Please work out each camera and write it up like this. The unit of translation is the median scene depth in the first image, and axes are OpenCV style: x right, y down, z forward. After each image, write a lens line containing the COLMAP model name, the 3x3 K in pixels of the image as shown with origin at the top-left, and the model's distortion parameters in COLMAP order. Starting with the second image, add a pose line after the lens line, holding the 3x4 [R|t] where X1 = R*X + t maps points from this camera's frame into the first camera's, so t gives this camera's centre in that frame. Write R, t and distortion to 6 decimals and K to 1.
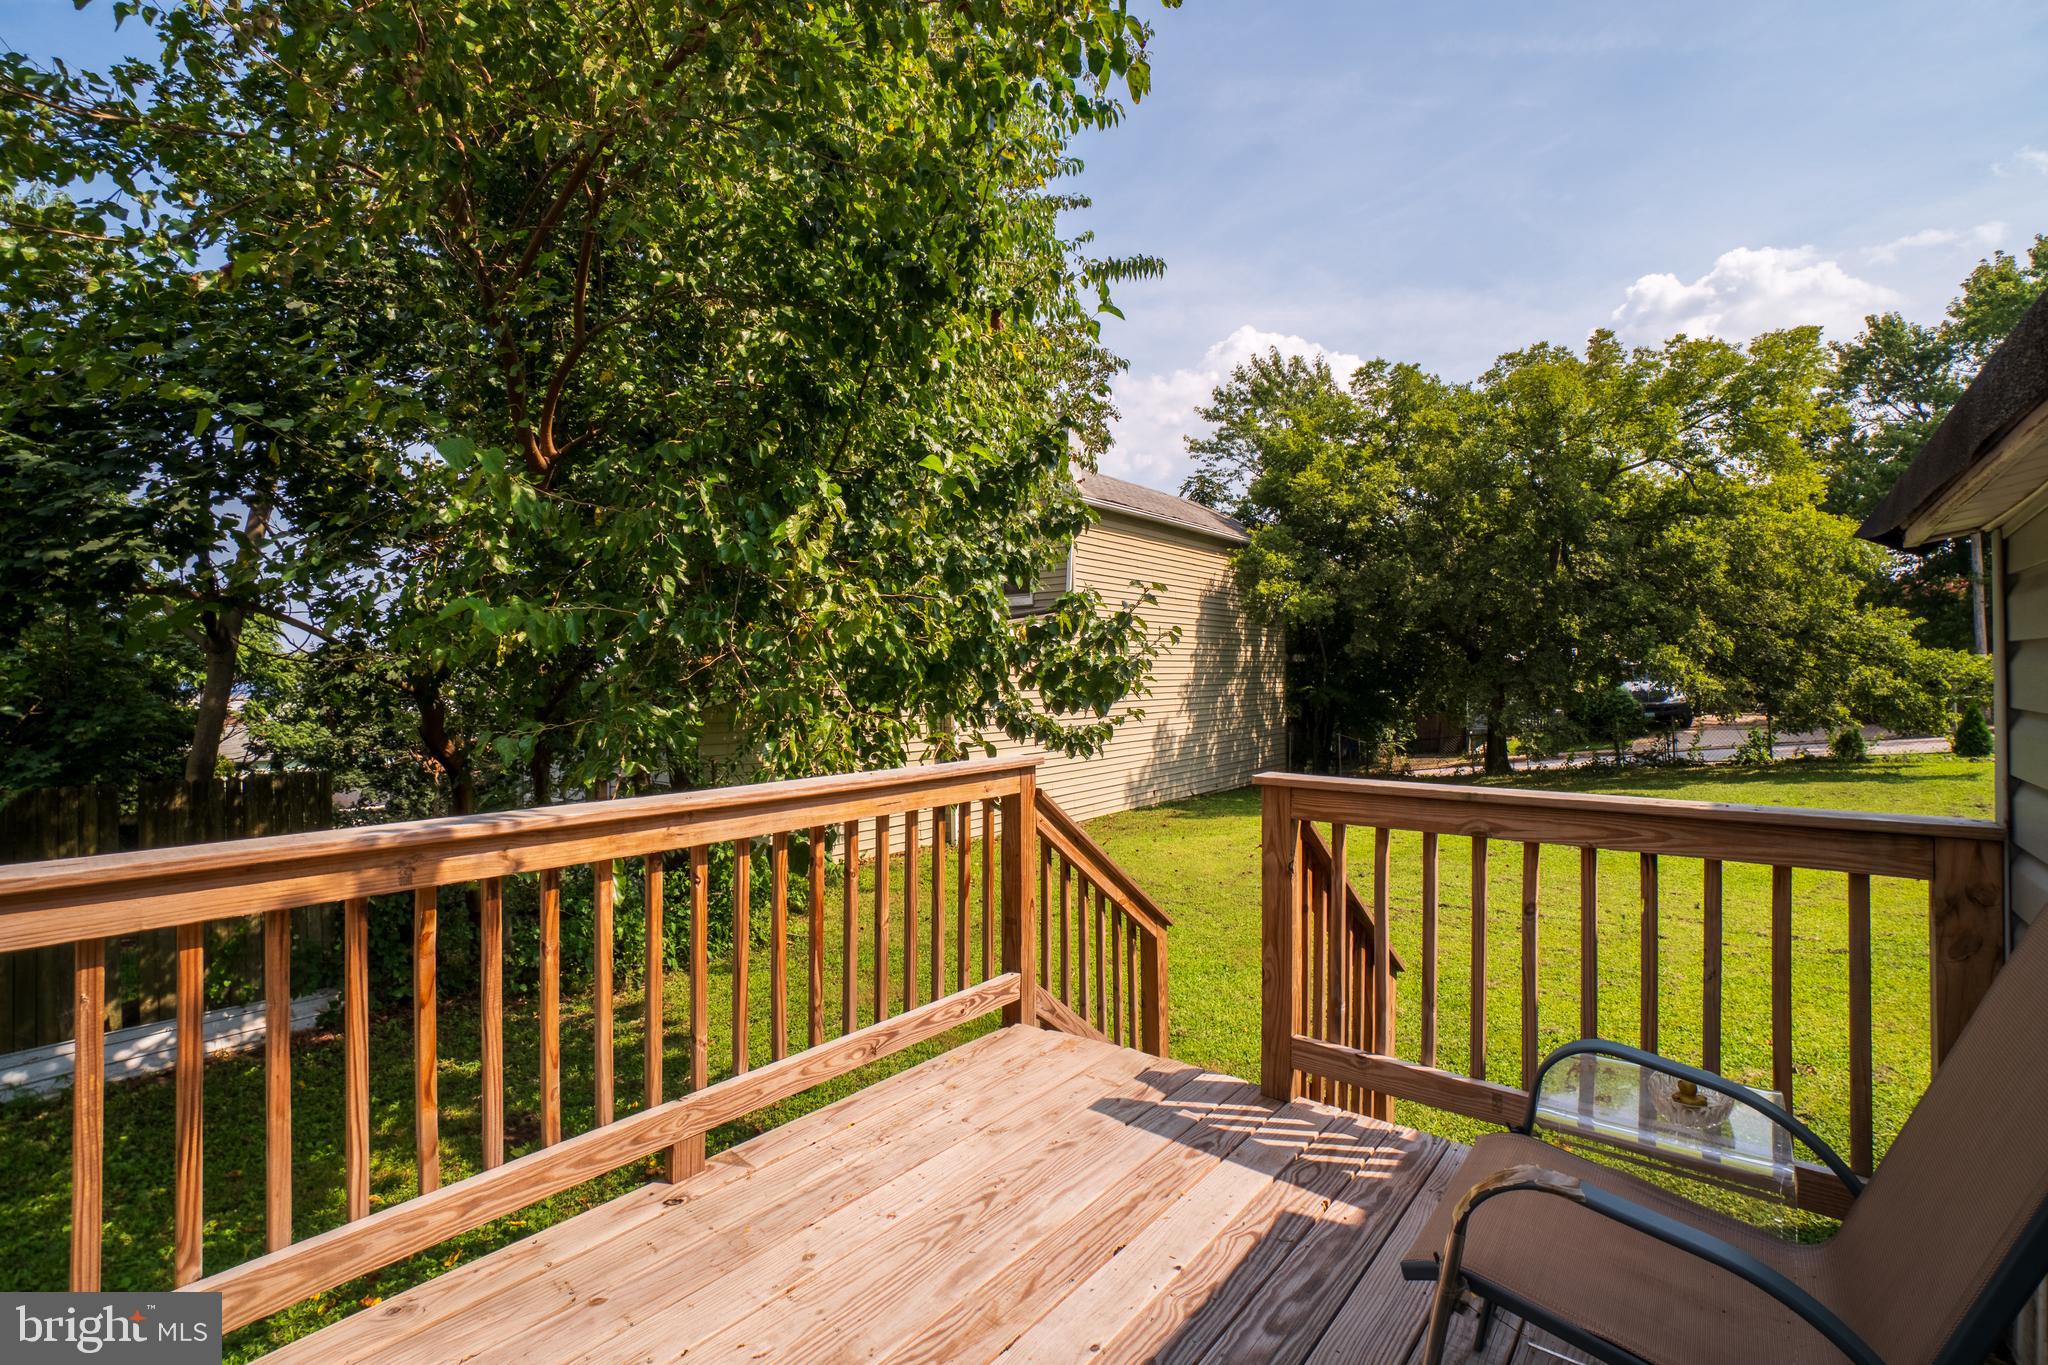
lens RADIAL K [[938.2, 0, 1019.2], [0, 938.2, 666.9], [0, 0, 1]] dist [-0.057131, 0.026666]
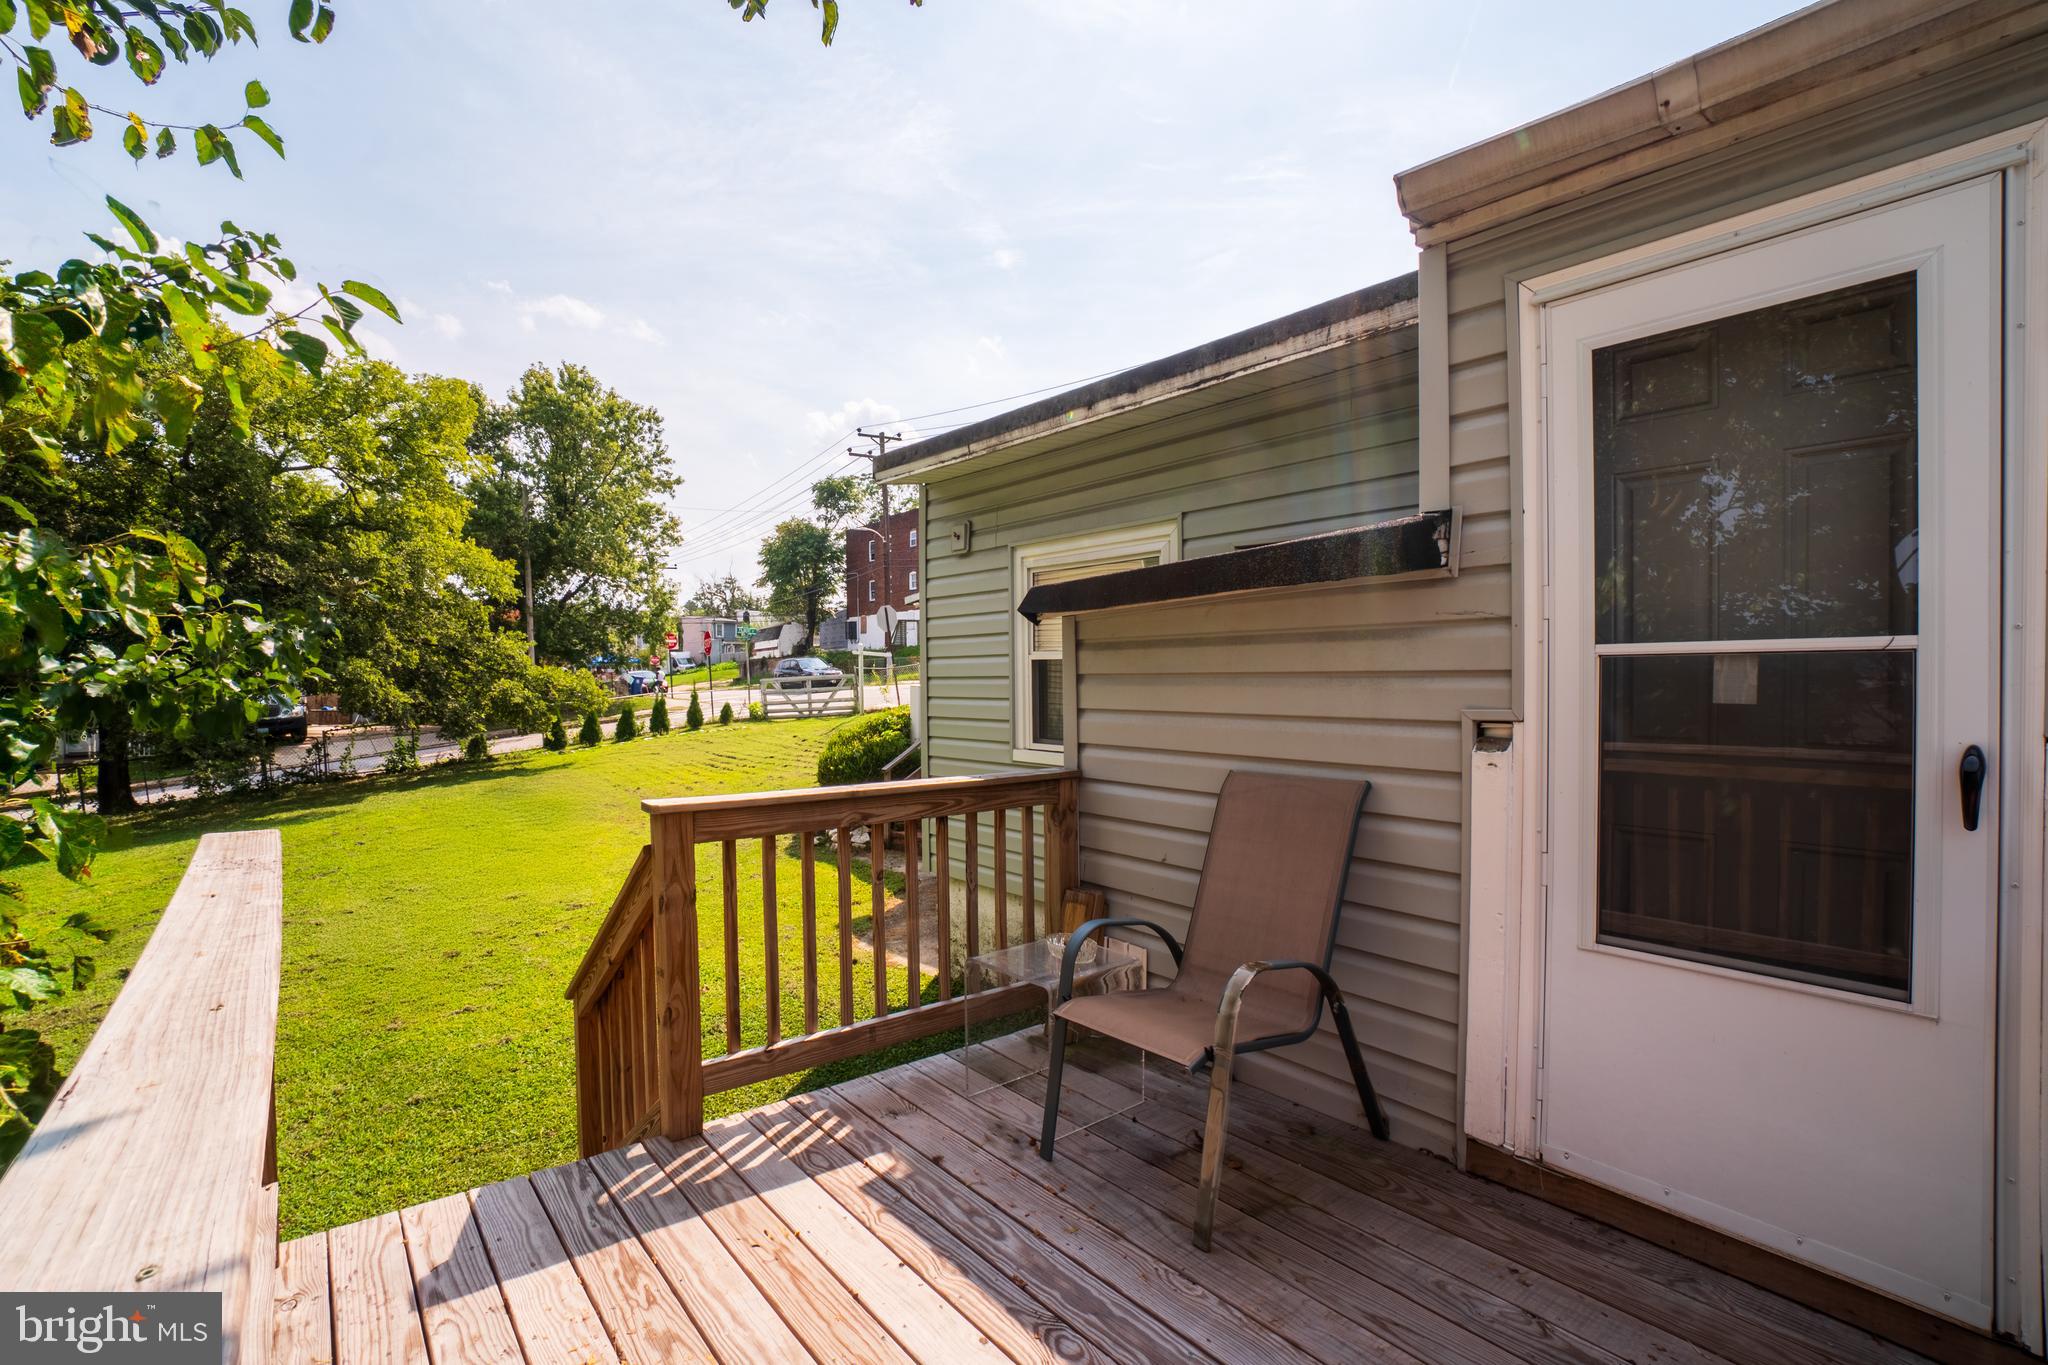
lens RADIAL K [[938.2, 0, 1019.2], [0, 938.2, 666.9], [0, 0, 1]] dist [-0.057131, 0.026666]
pose [[0.201890, 0.016388, 0.979271, -0.122179], [-0.004260, 0.999865, -0.015854, -0.001117], [-0.979399, -0.000971, 0.201932, 0.096991]]
